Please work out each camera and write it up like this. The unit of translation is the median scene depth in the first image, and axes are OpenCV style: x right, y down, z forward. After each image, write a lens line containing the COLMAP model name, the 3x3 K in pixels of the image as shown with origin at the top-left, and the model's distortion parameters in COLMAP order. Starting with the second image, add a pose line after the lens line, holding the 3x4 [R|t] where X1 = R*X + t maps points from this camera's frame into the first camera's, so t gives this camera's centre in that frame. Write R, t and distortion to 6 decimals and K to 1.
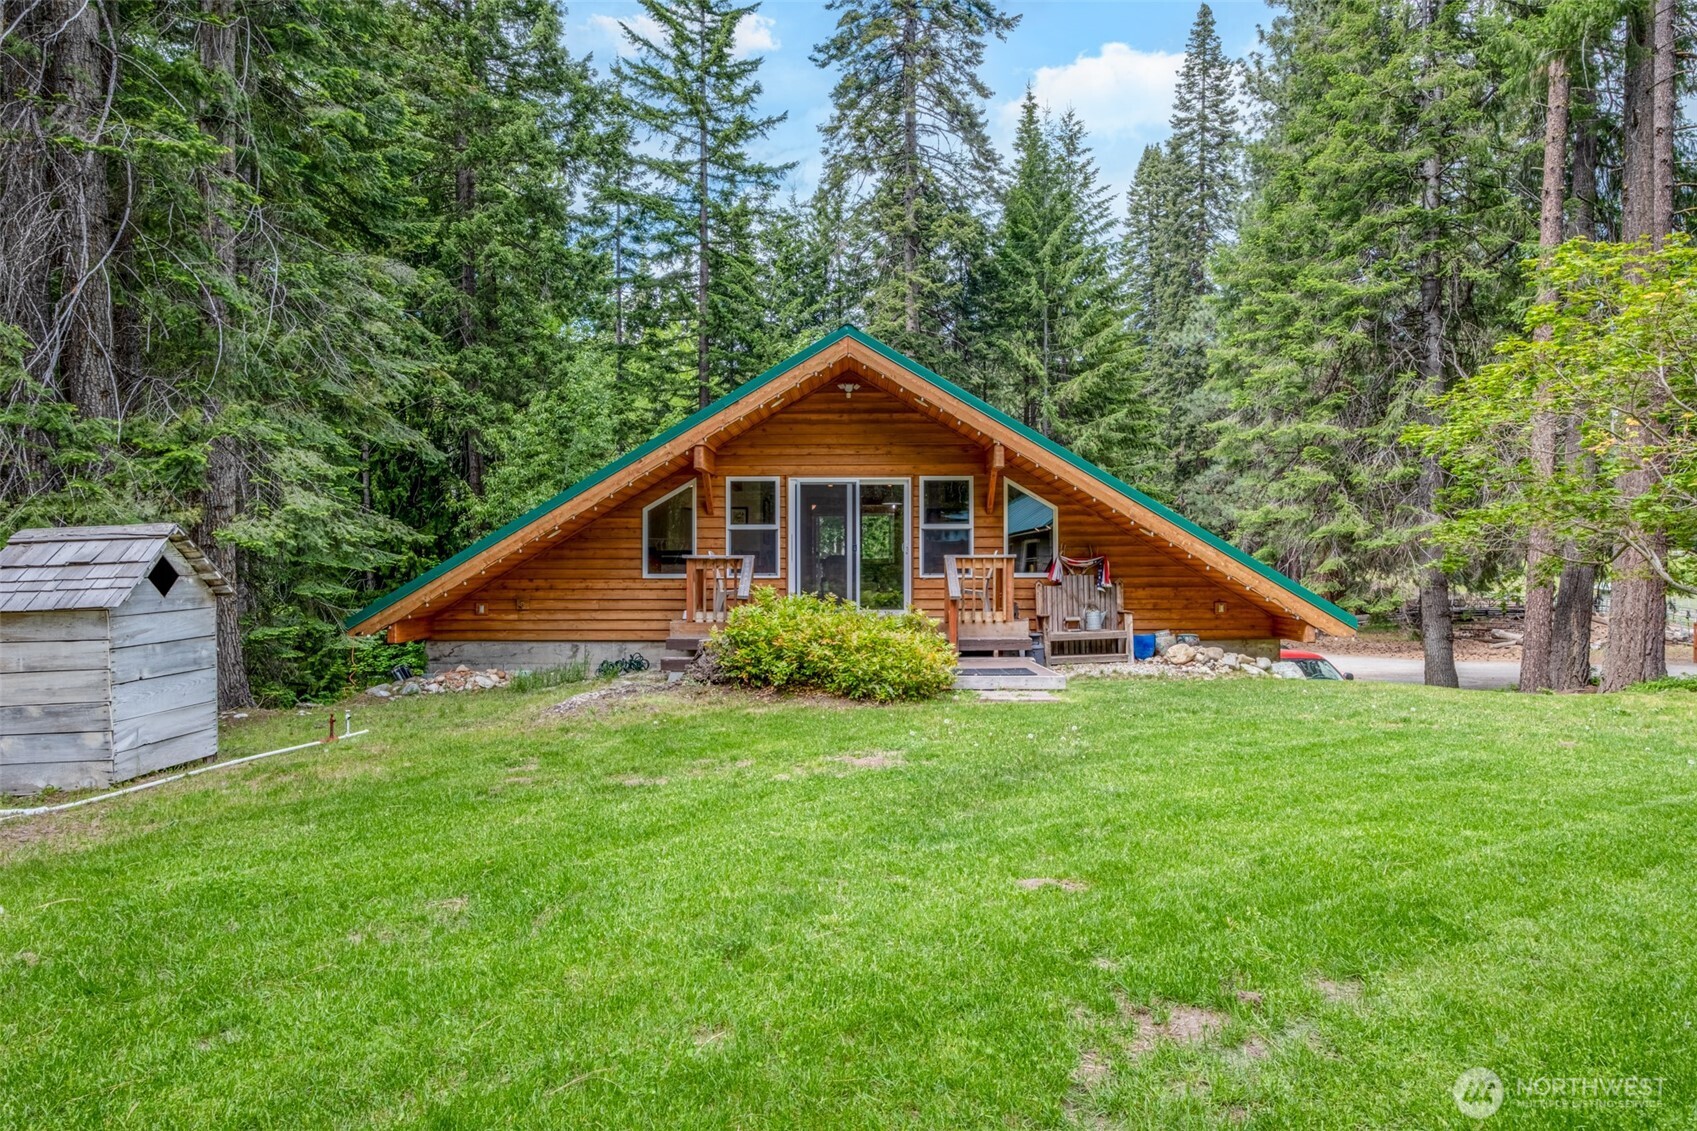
lens RADIAL K [[1041.3, 0, 846.8], [0, 1041.3, 565.0], [0, 0, 1]] dist [0.006565, -0.000064]
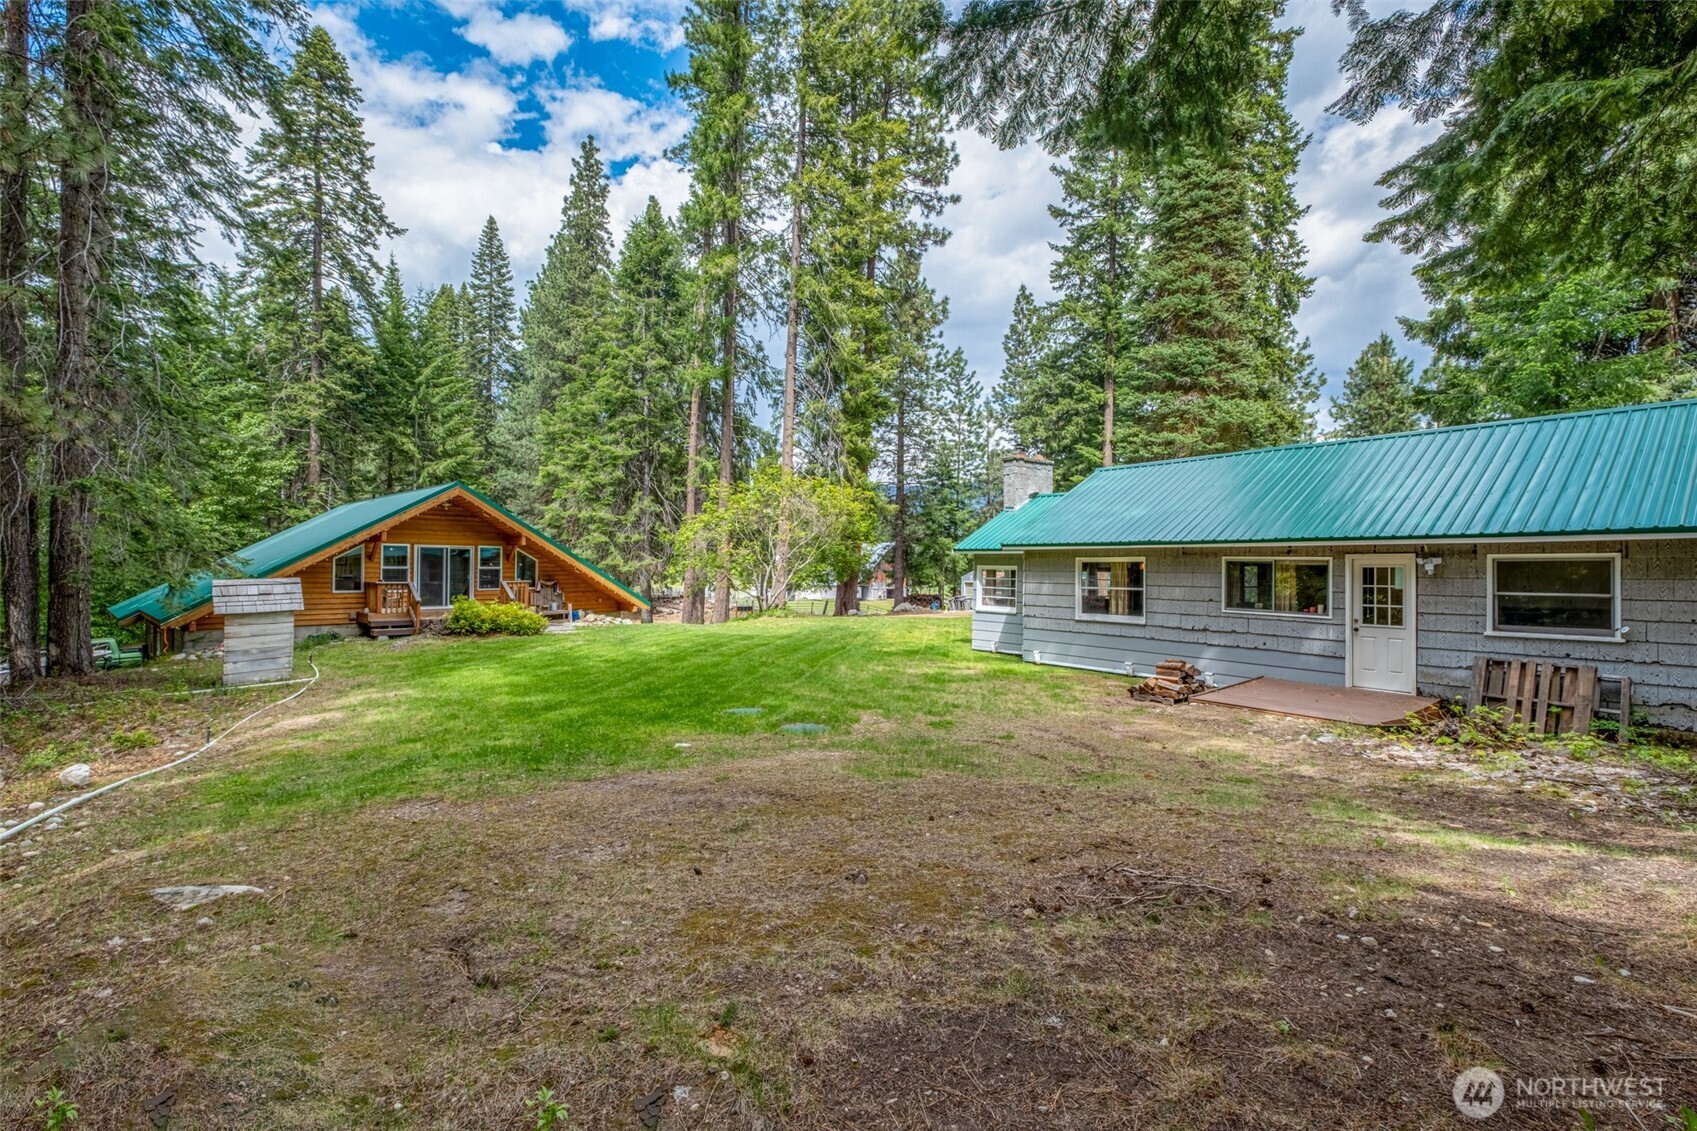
lens RADIAL K [[742.6, 0, 842.4], [0, 742.6, 568.1], [0, 0, 1]] dist [-0.003677, -0.000155]
pose [[0.674240, 0.004655, 0.738498, -0.585854], [-0.003866, 0.999989, -0.002773, -0.034572], [-0.738502, -0.000986, 0.674250, -0.670813]]
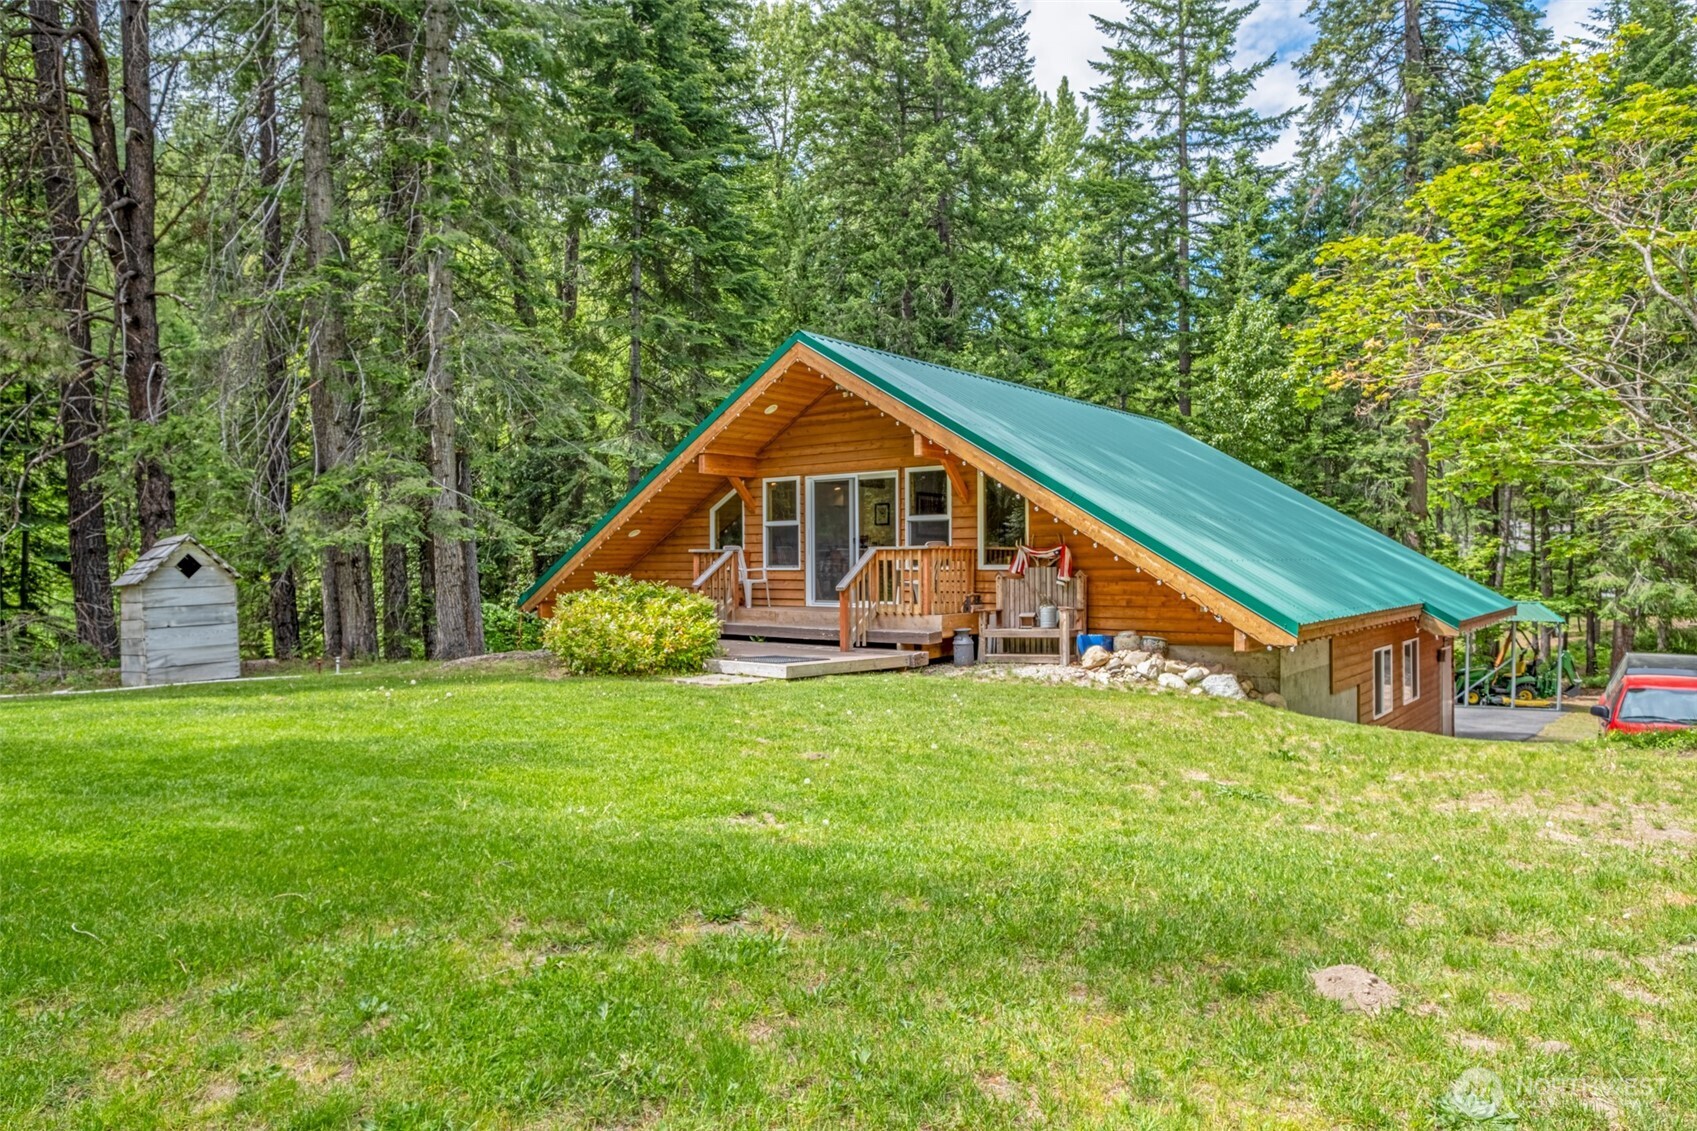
lens RADIAL K [[1058.7, 0, 851.6], [0, 1058.7, 568.1], [0, 0, 1]] dist [0.000502, -0.002692]
pose [[0.791978, 0.000629, -0.610549, 0.646800], [0.003675, 0.999976, 0.005797, 0.004500], [0.610538, -0.006834, 0.791957, 0.165296]]
